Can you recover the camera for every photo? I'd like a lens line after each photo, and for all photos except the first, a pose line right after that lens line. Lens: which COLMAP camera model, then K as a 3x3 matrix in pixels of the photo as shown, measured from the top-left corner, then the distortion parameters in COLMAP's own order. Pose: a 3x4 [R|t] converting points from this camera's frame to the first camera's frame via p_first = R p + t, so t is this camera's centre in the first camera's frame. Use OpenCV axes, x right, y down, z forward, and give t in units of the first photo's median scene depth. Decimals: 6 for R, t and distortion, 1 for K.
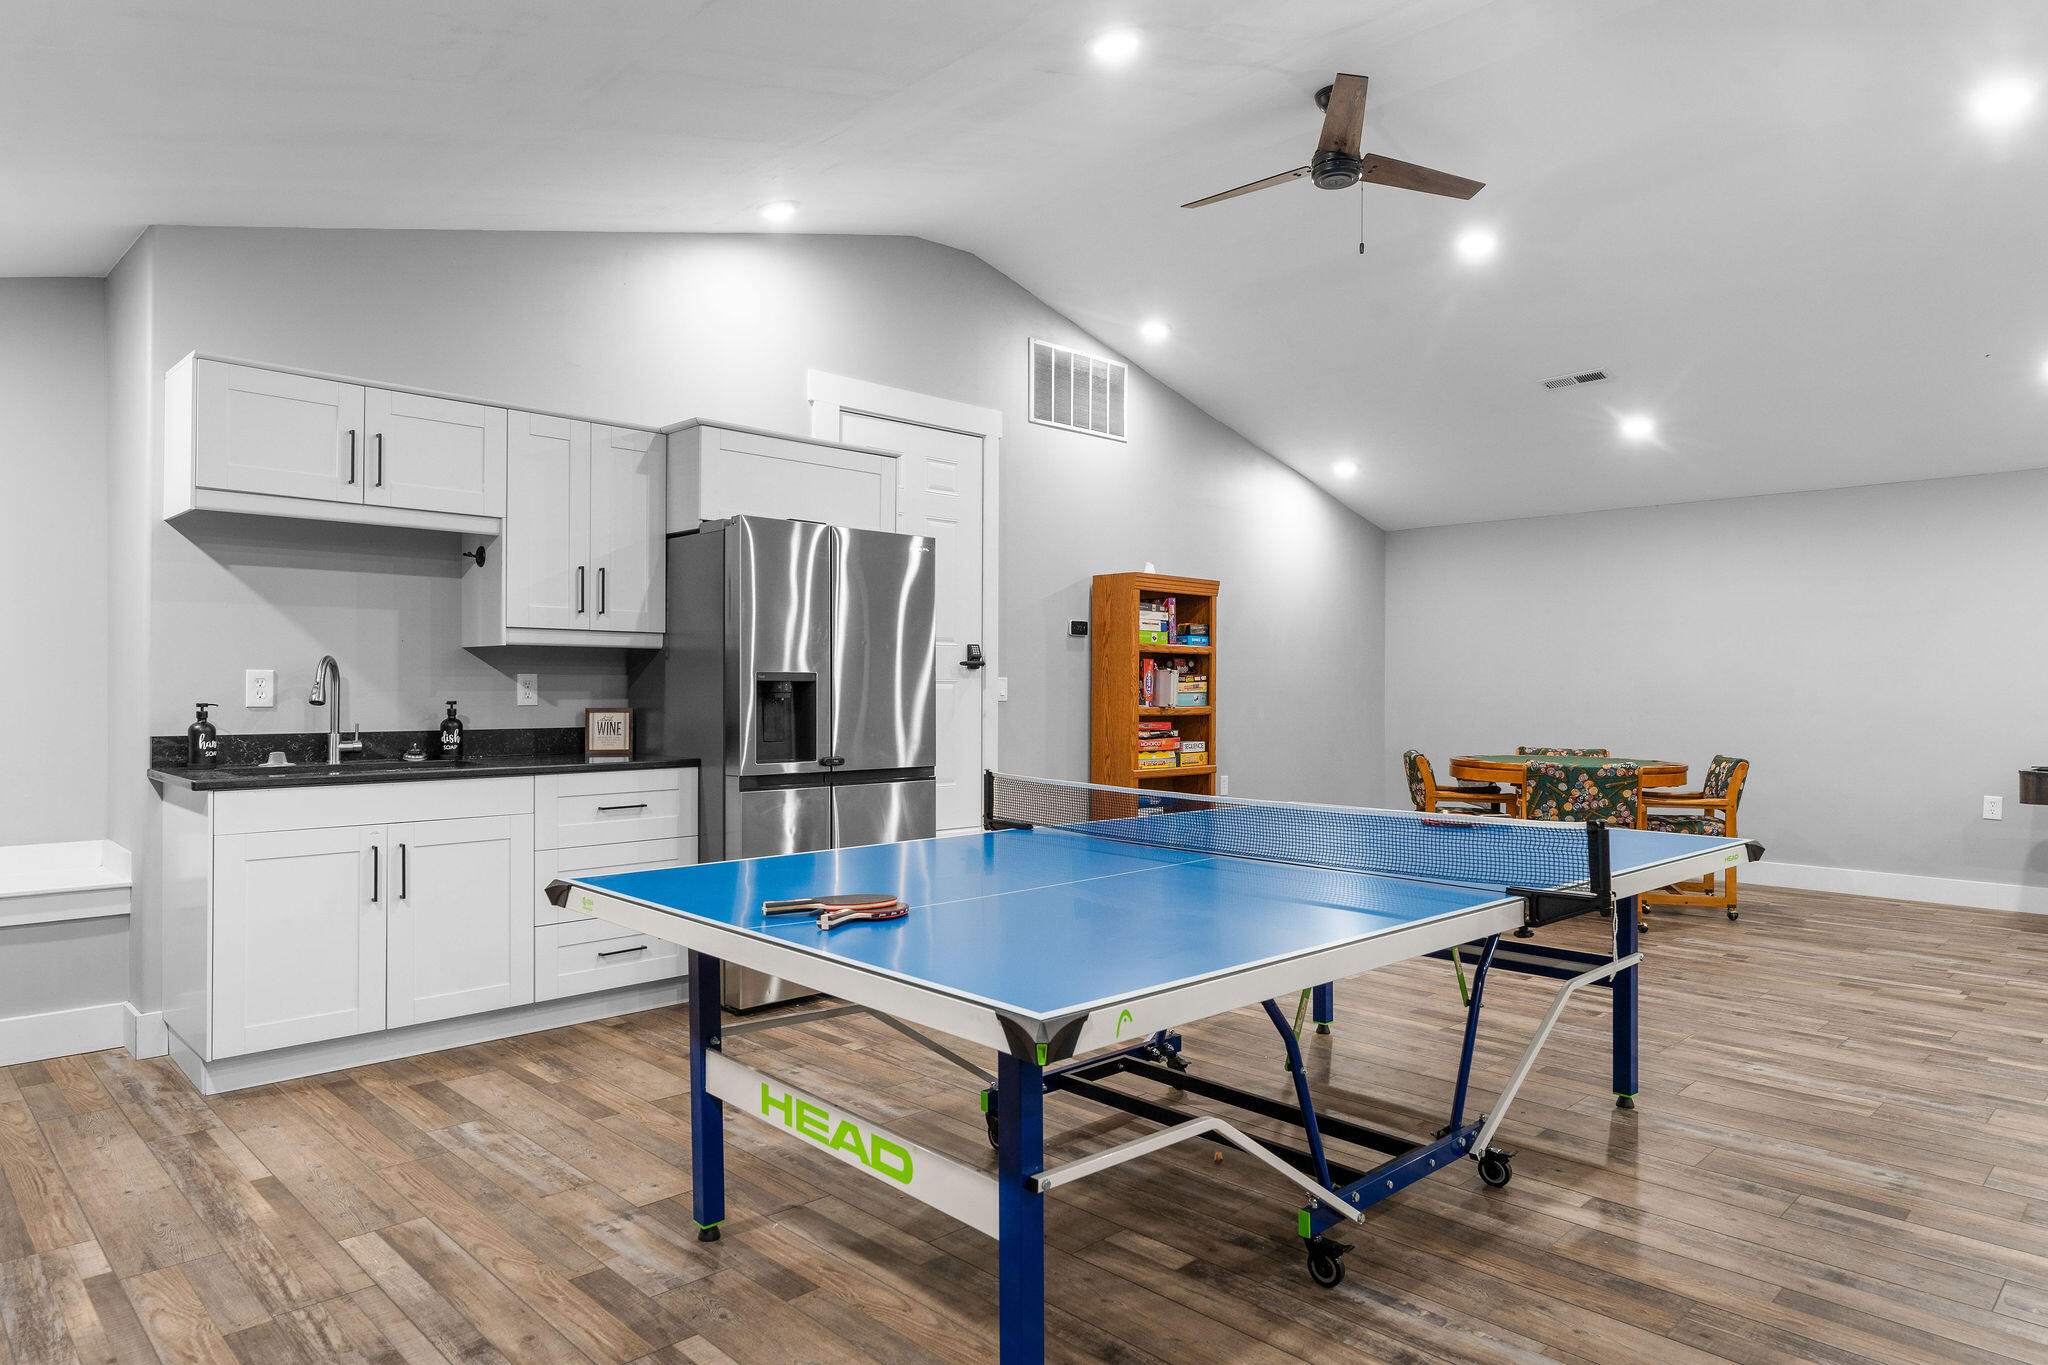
lens RADIAL K [[1215.8, 0, 1024.0], [0, 1215.8, 682.5], [0, 0, 1]] dist [-0.006982, -0.001124]
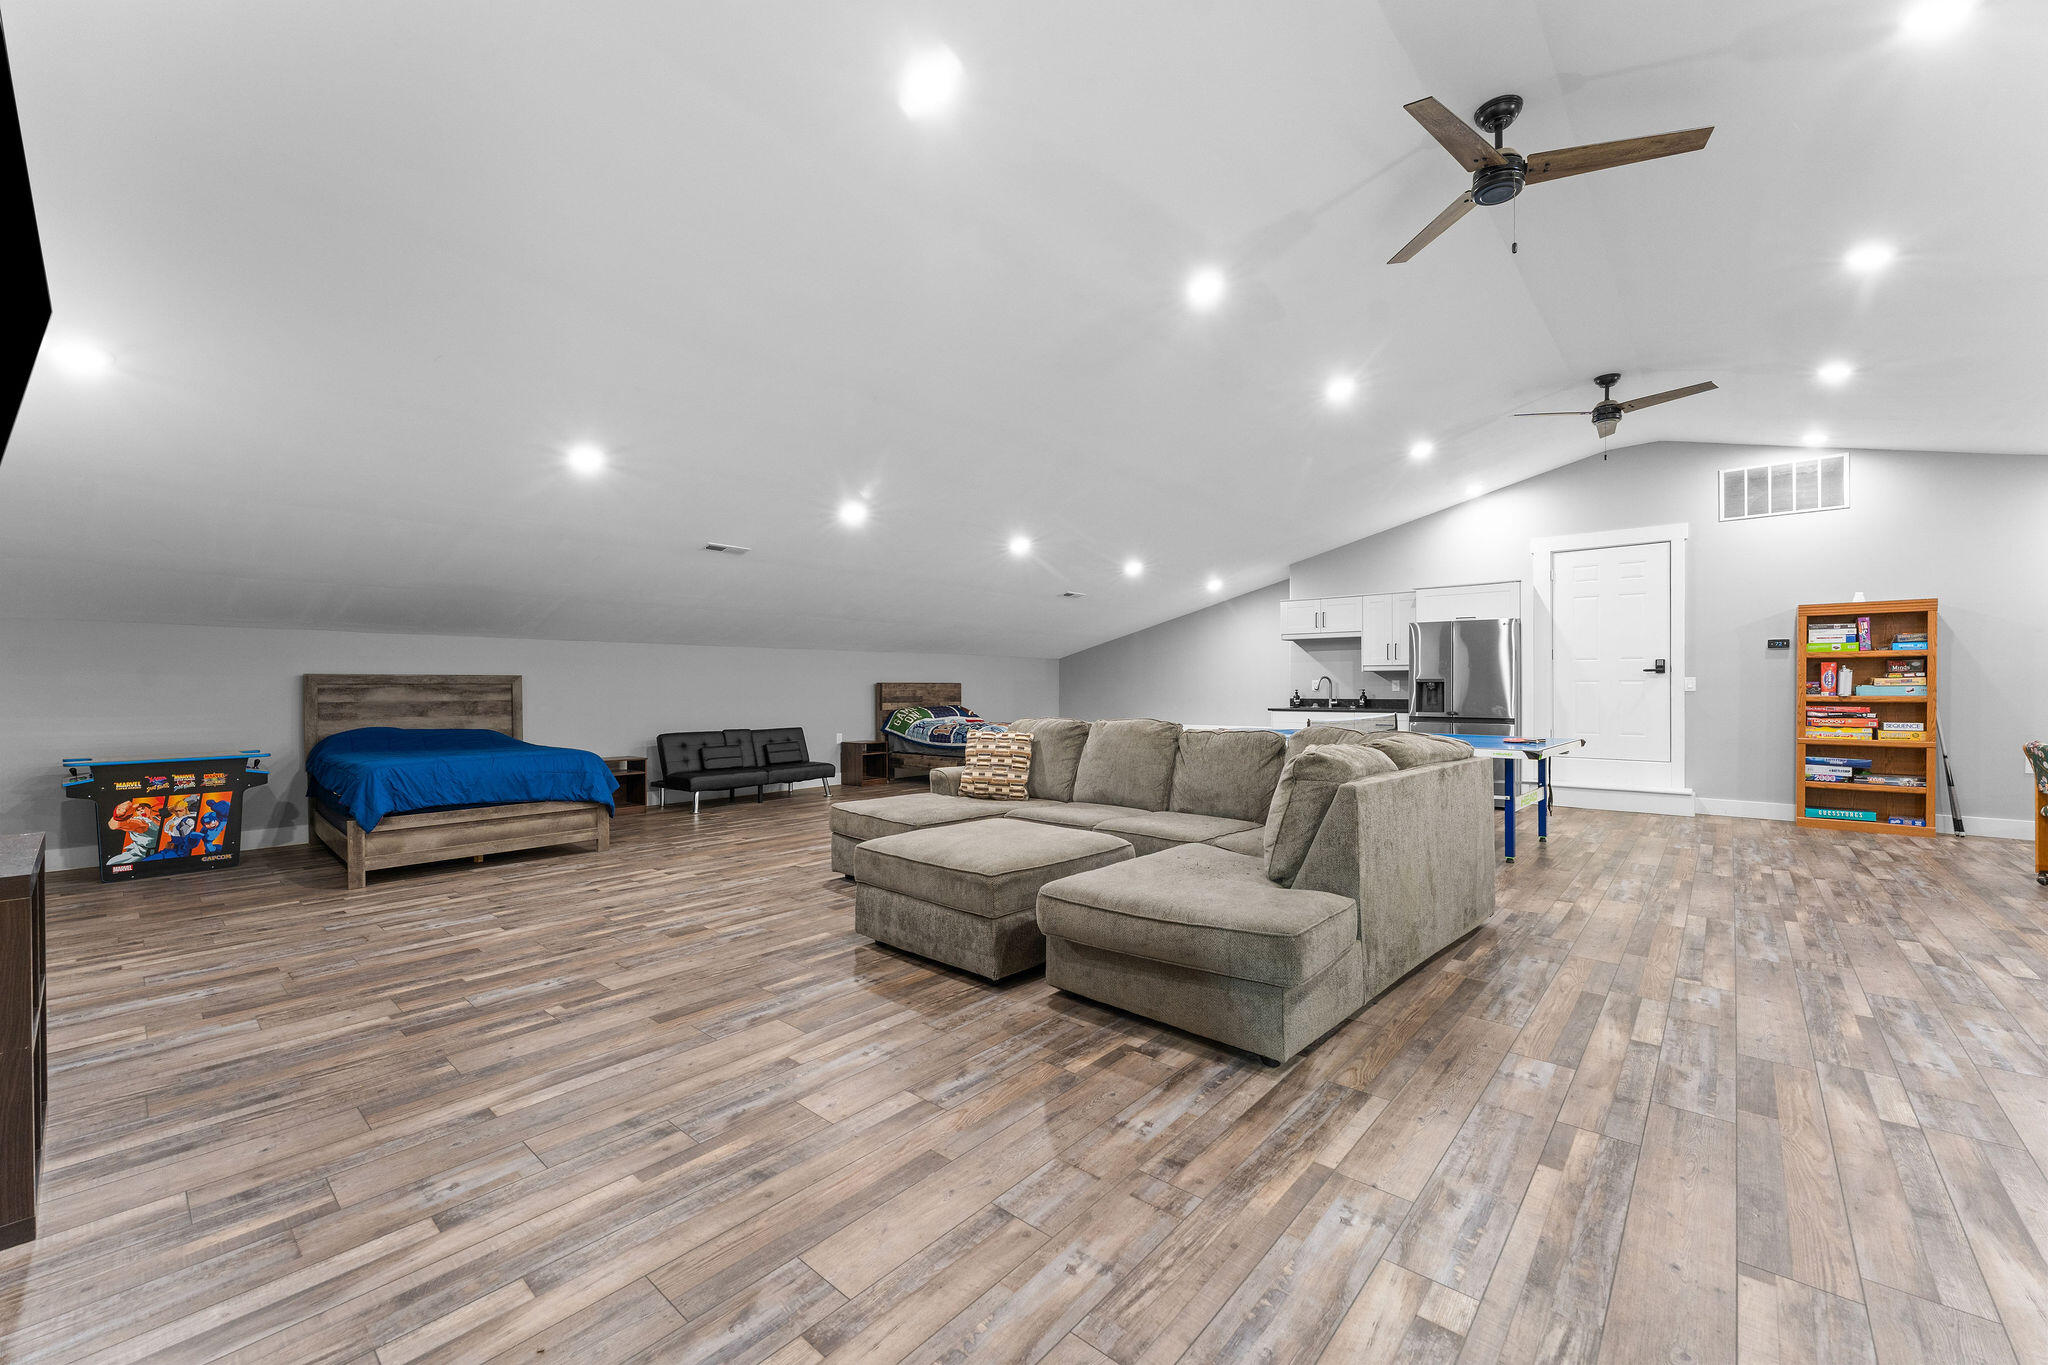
lens RADIAL K [[806.0, 0, 1006.3], [0, 806.0, 691.5], [0, 0, 1]] dist [0.000749, 0.000025]
pose [[0.056386, 0.002525, -0.998406, 1.422188], [0.007588, 0.999967, 0.002957, 0.006800], [0.998380, -0.007743, 0.056365, -0.034631]]
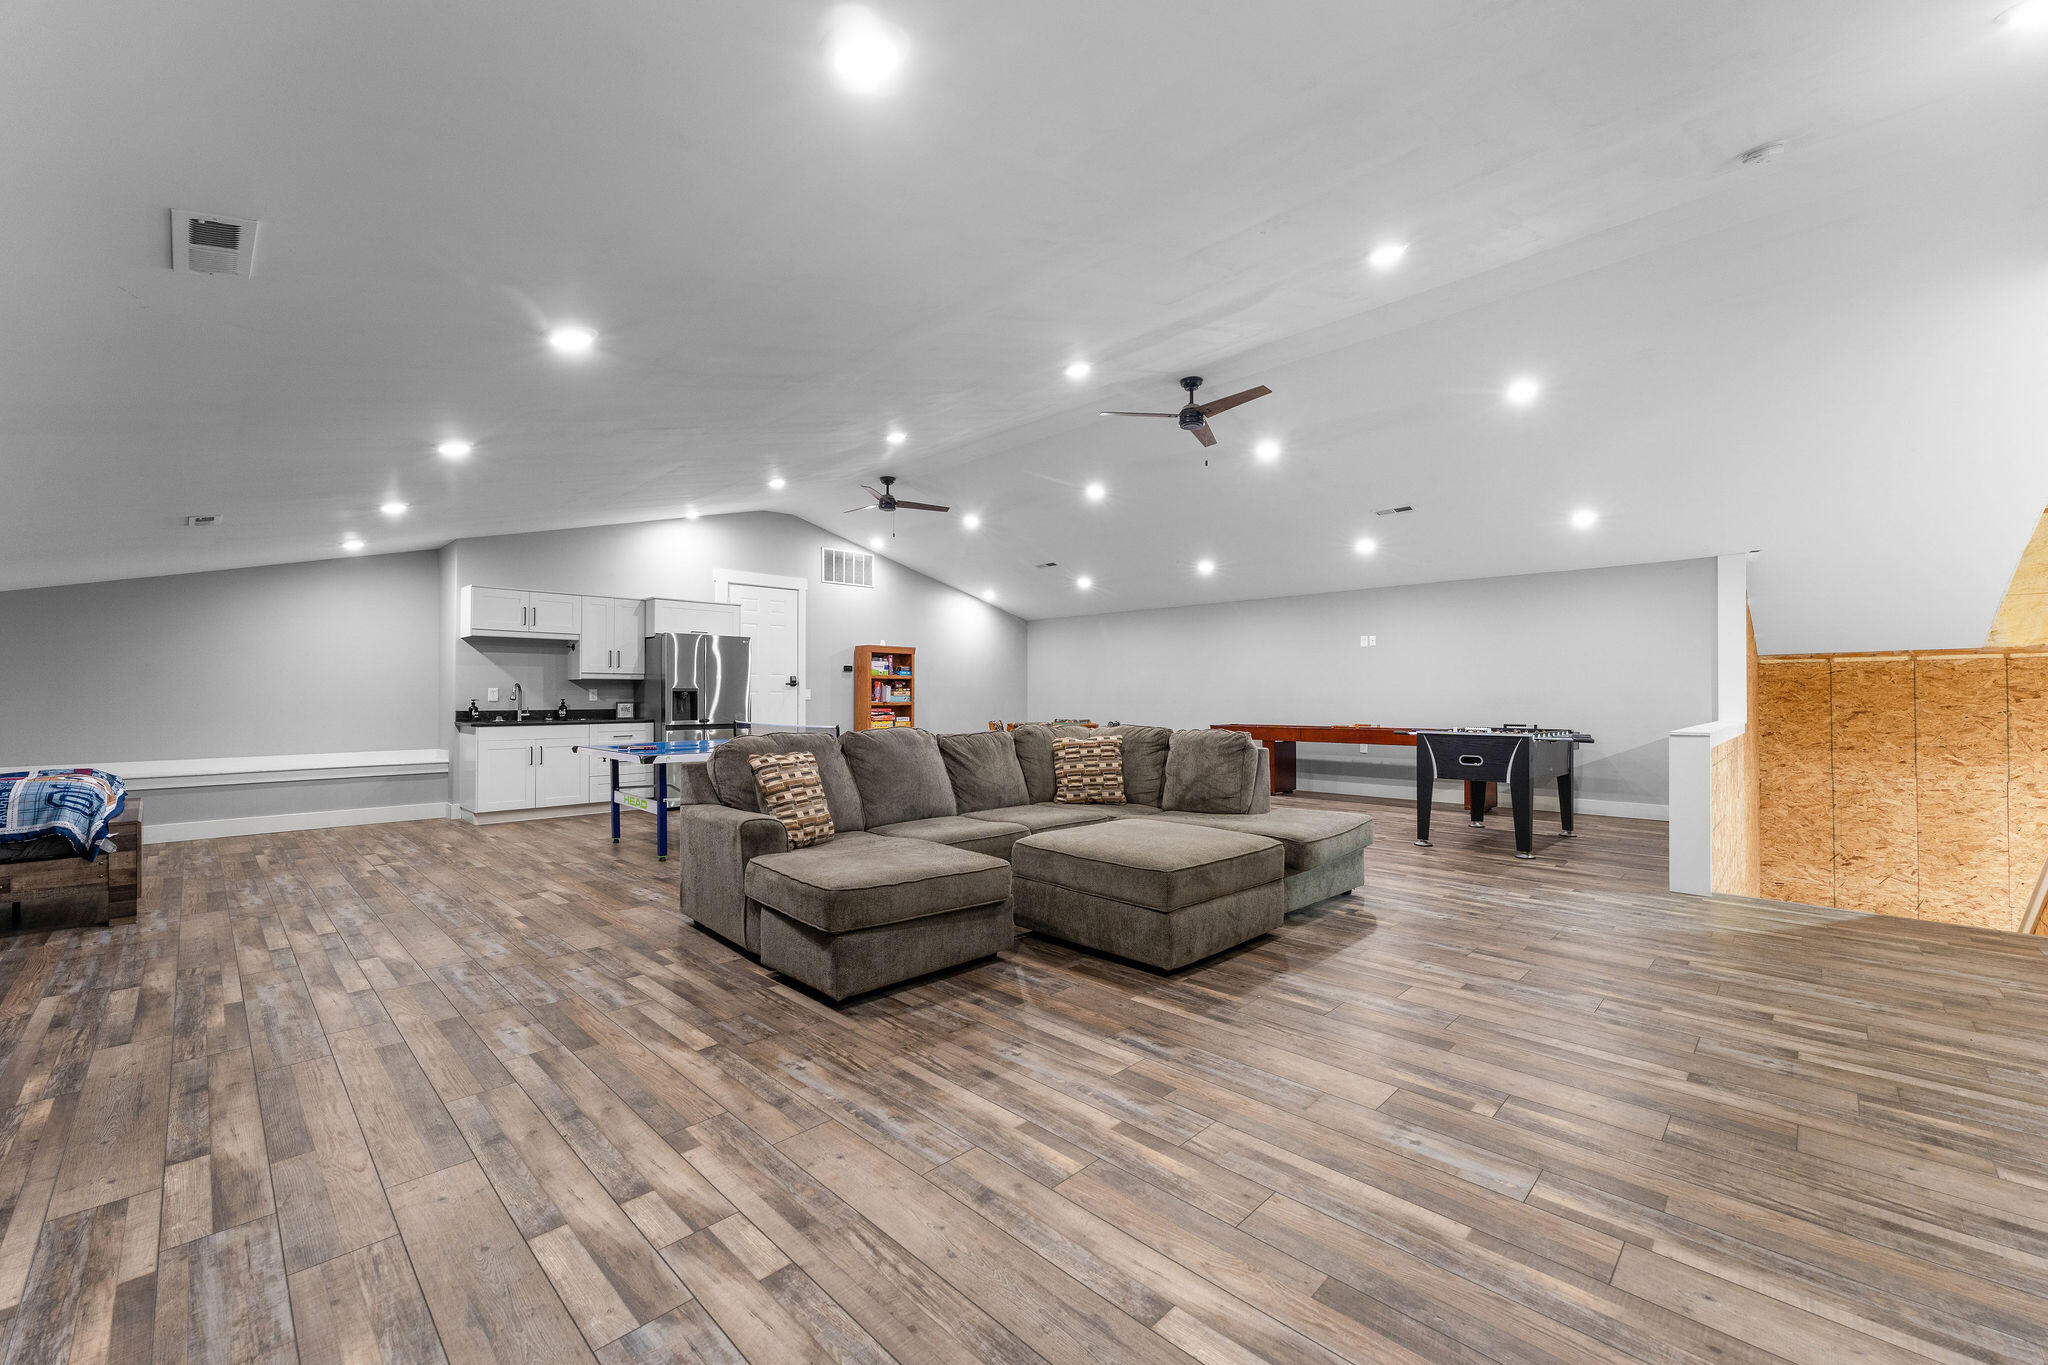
lens RADIAL K [[817.0, 0, 1024.0], [0, 817.0, 682.5], [0, 0, 1]] dist [0.000577, -0.000002]
pose [[0.999923, -0.004710, 0.011458, 0.520115], [0.004860, 0.999902, -0.013094, 0.006370], [-0.011395, 0.013149, 0.999849, -0.817330]]
